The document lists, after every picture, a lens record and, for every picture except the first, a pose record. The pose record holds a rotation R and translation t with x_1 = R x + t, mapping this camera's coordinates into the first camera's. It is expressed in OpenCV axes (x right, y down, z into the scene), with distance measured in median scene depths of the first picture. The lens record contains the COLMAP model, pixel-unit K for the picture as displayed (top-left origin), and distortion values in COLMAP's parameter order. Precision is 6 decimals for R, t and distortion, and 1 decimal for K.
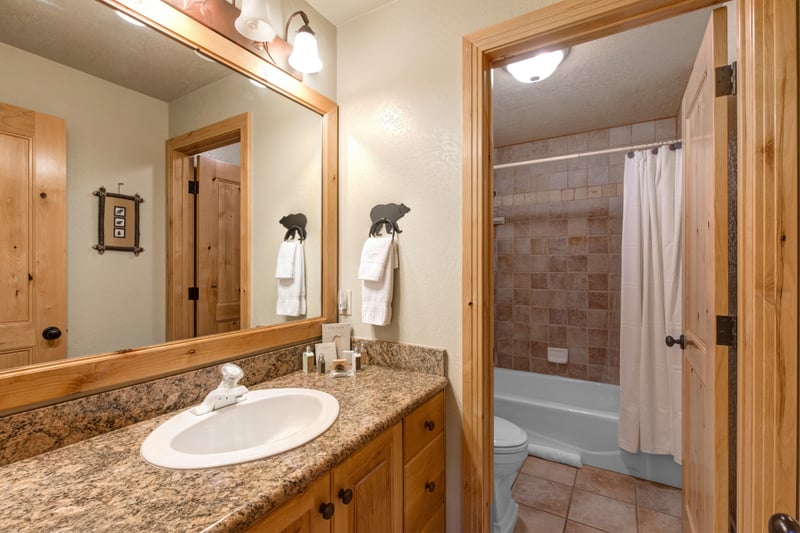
lens RADIAL K [[387.8, 0, 384.6], [0, 387.8, 270.2], [0, 0, 1]] dist [0.008158, -0.001856]
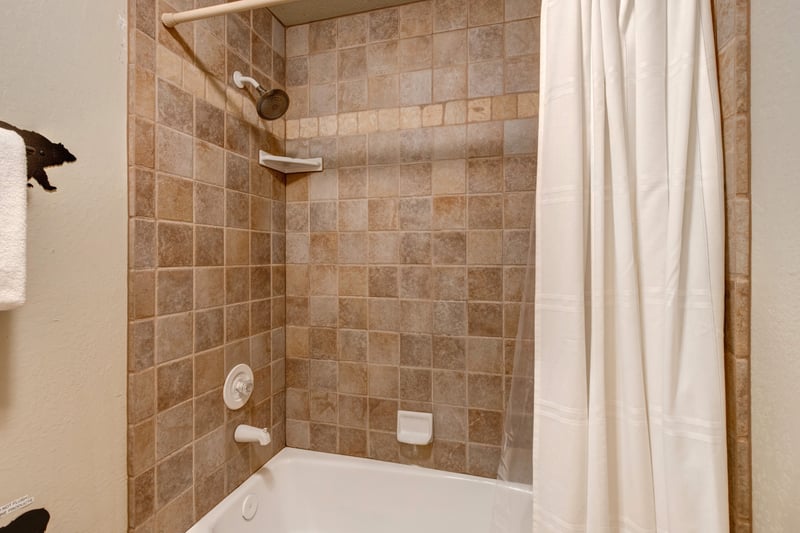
lens RADIAL K [[387.8, 0, 400.1], [0, 387.8, 261.9], [0, 0, 1]] dist [0.008158, -0.001856]
pose [[0.963757, -0.002041, 0.266775, 0.290076], [0.001247, 0.999994, 0.003145, -0.000635], [-0.266780, -0.002698, 0.963754, 0.510509]]
